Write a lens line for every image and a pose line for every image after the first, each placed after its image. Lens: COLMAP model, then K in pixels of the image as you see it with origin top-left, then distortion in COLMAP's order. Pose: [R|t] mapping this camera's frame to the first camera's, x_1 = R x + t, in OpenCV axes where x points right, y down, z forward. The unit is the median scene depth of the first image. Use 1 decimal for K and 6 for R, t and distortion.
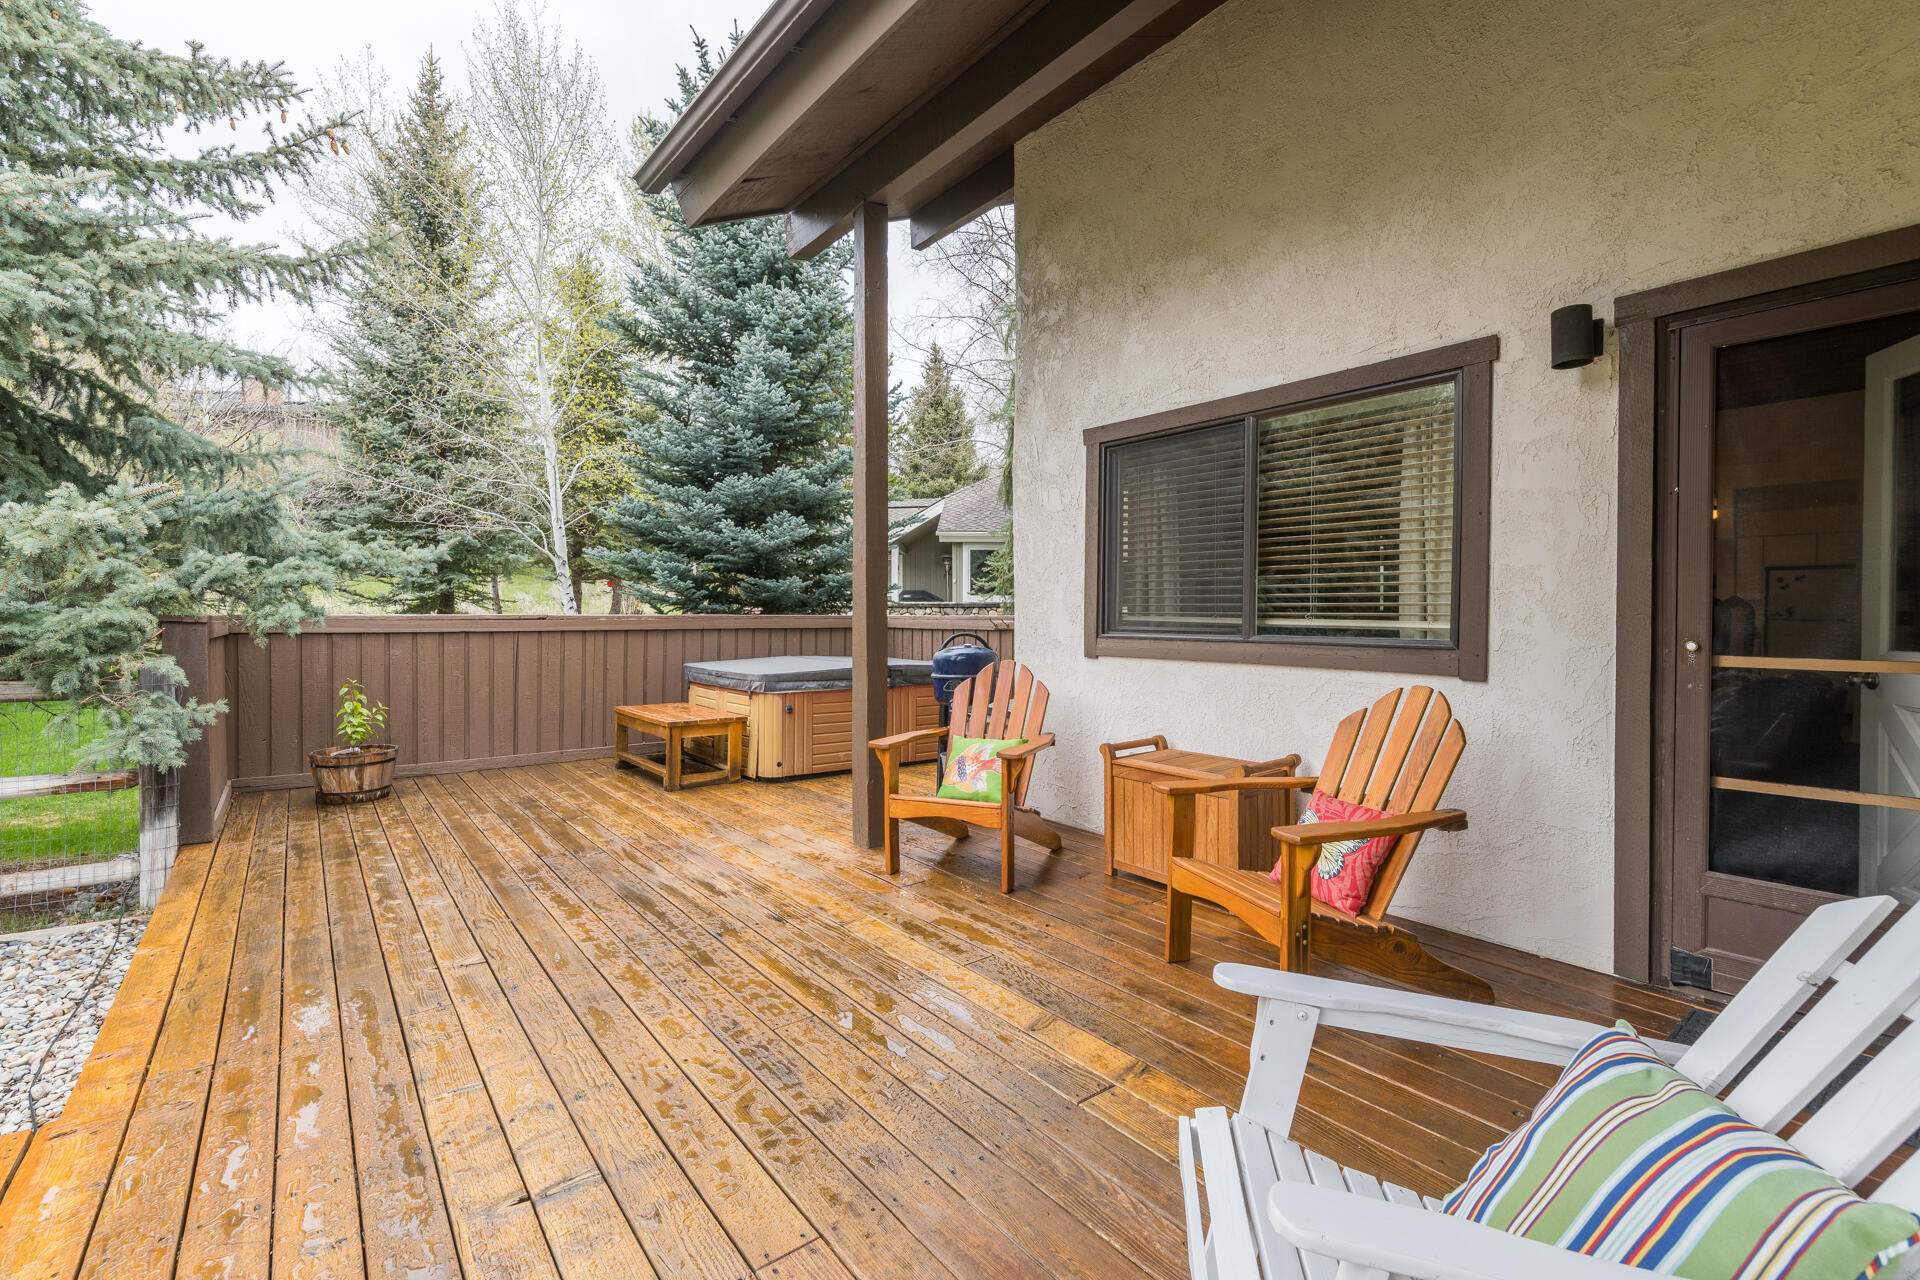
lens RADIAL K [[865.9, 0, 972.0], [0, 865.9, 619.9], [0, 0, 1]] dist [-0.000383, 0.000065]
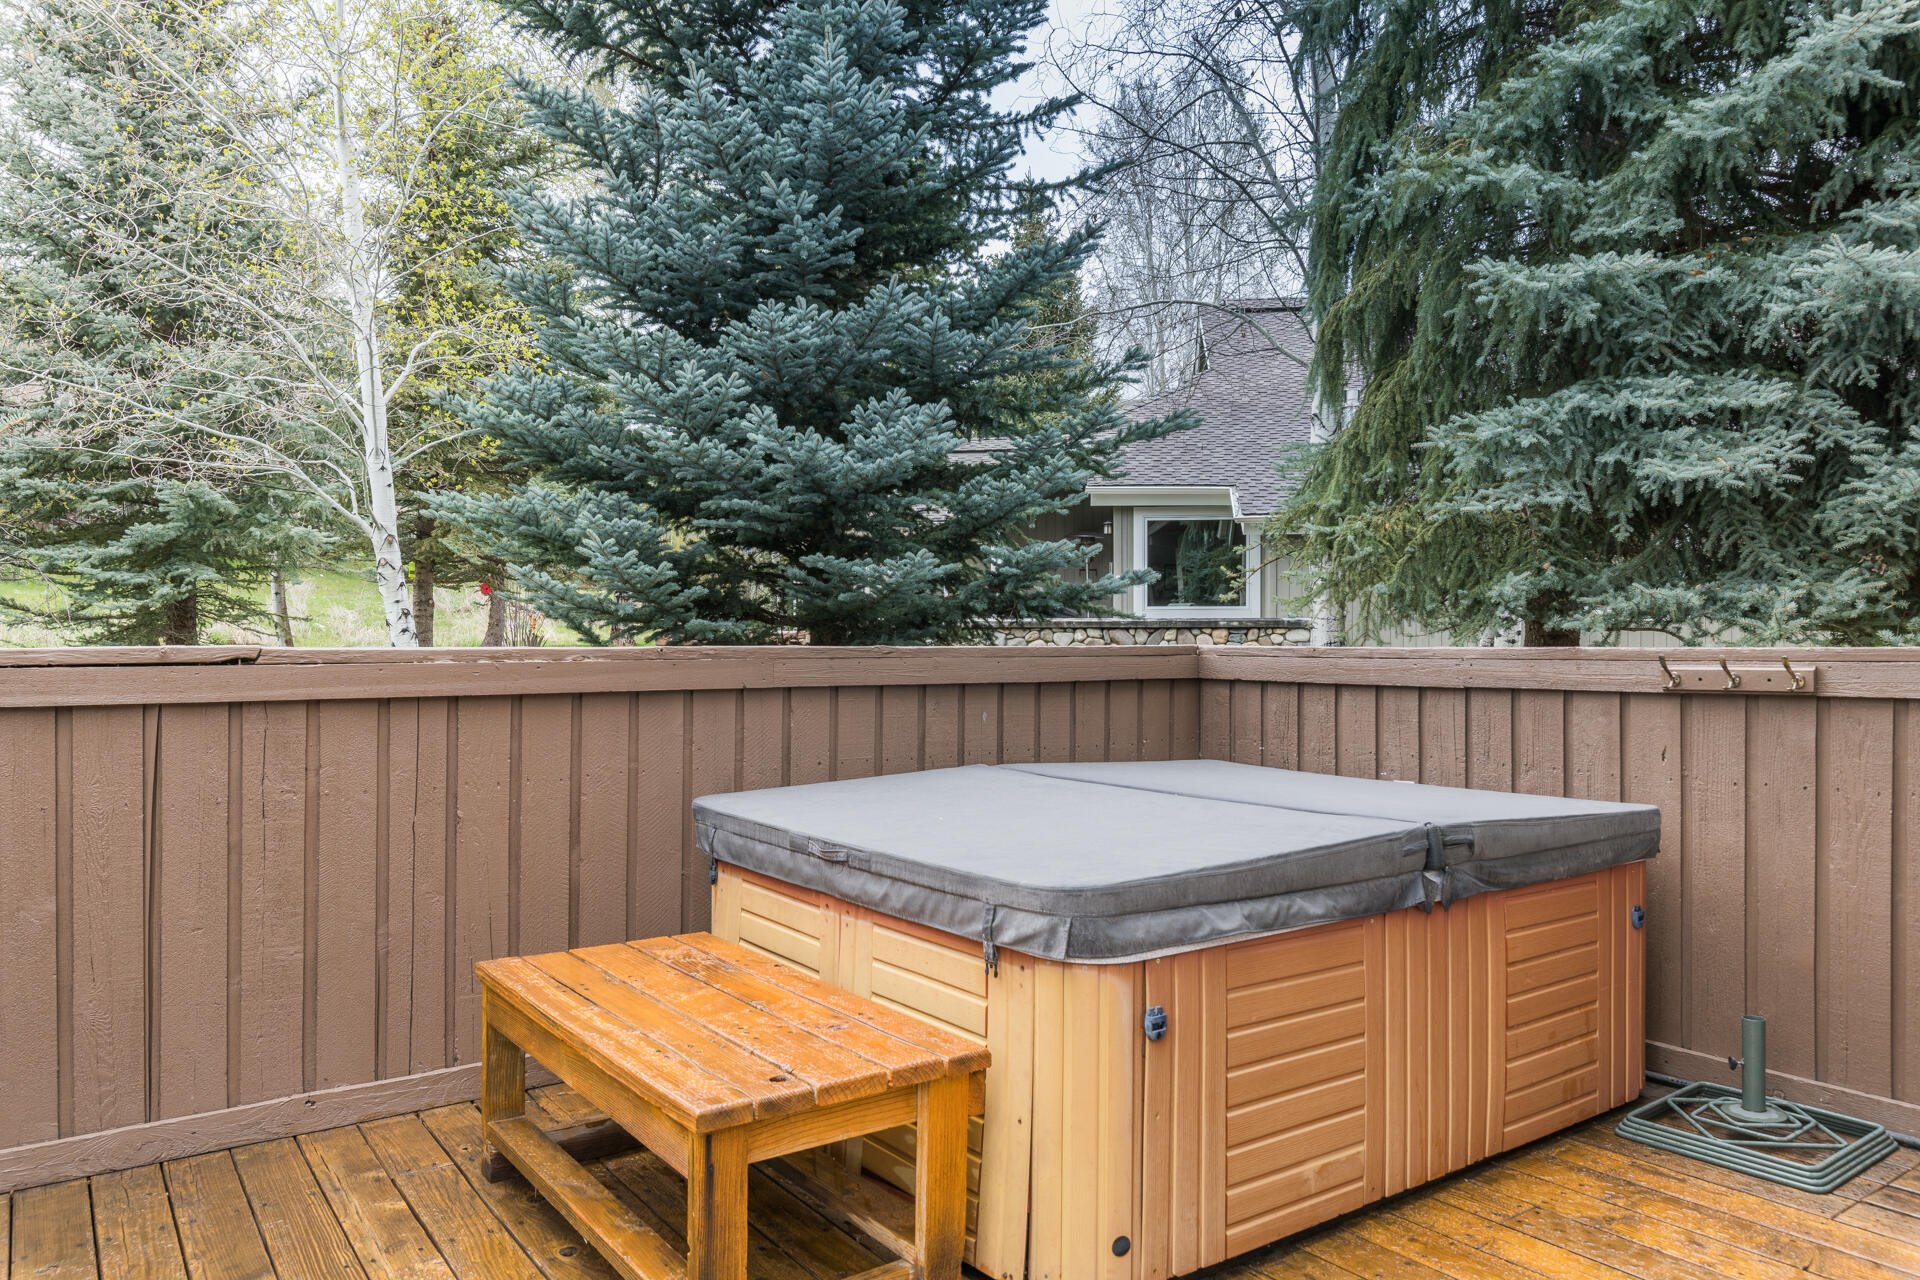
lens RADIAL K [[1303.7, 0, 954.7], [0, 1303.7, 648.7], [0, 0, 1]] dist [0.001803, -0.000521]
pose [[0.998580, -0.001554, -0.053249, -0.152090], [0.001497, 0.999998, -0.001114, -0.003120], [0.053251, 0.001033, 0.998581, 0.377932]]
